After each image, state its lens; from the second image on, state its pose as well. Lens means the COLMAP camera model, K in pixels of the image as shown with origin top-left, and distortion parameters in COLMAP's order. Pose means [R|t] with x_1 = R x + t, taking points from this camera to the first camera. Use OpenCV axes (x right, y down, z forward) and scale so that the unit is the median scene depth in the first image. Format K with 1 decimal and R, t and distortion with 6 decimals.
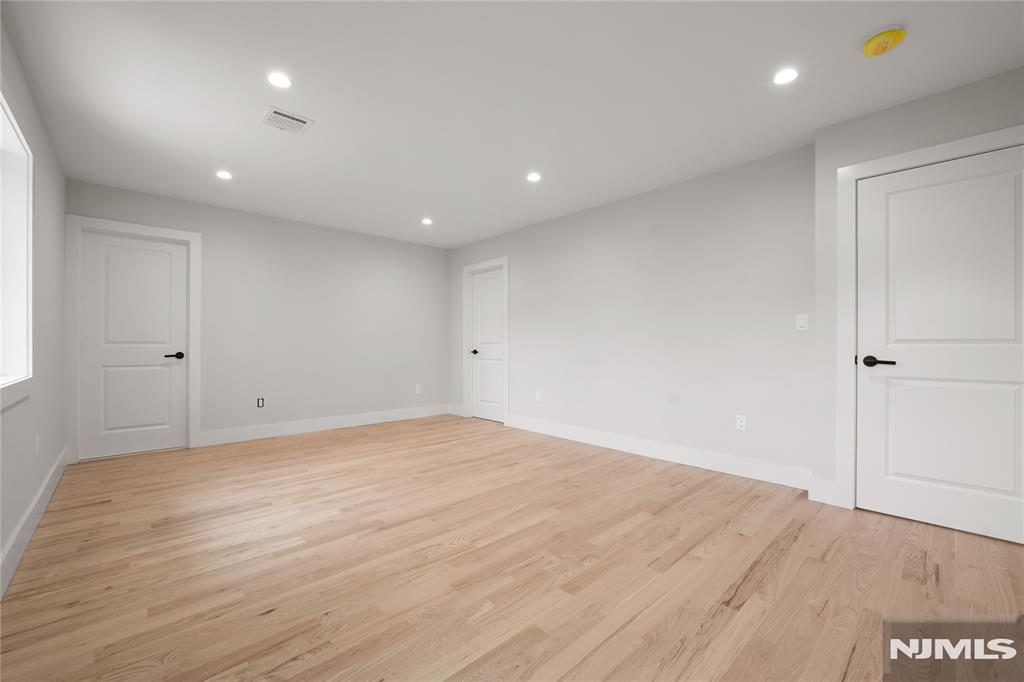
lens RADIAL K [[418.4, 0, 512.0], [0, 418.4, 341.0], [0, 0, 1]] dist [-0.000190, 0.000261]
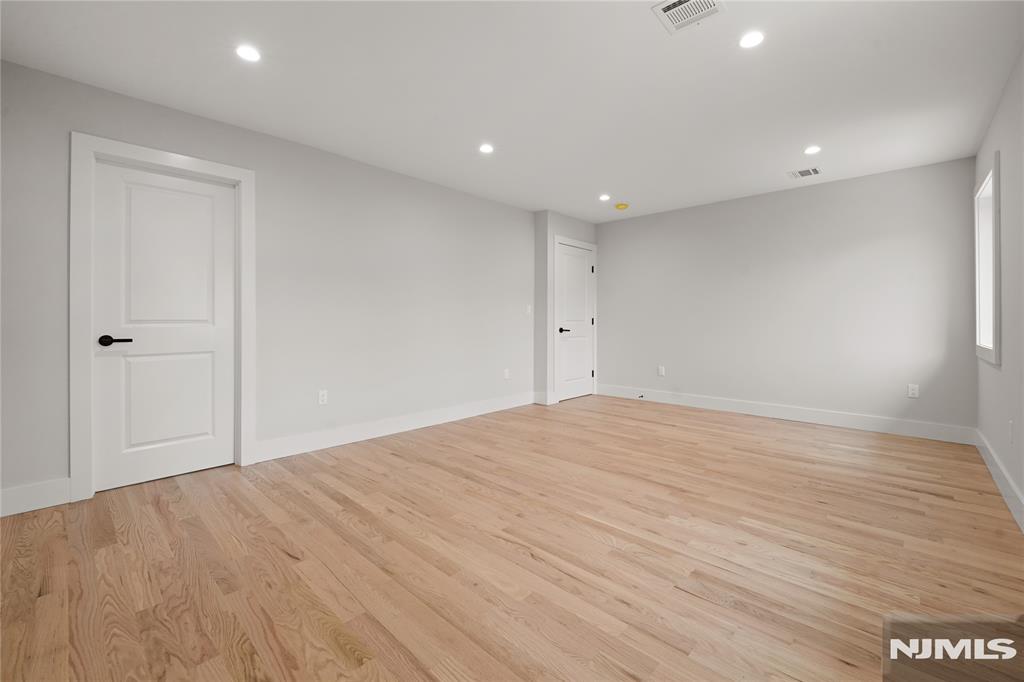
lens RADIAL K [[419.7, 0, 511.3], [0, 419.7, 325.7], [0, 0, 1]] dist [-0.000729, -0.000379]
pose [[-0.068330, -0.010901, 0.997603, -1.237323], [-0.005109, 0.999931, 0.010576, 0.005020], [-0.997650, -0.004374, -0.068381, 1.373873]]
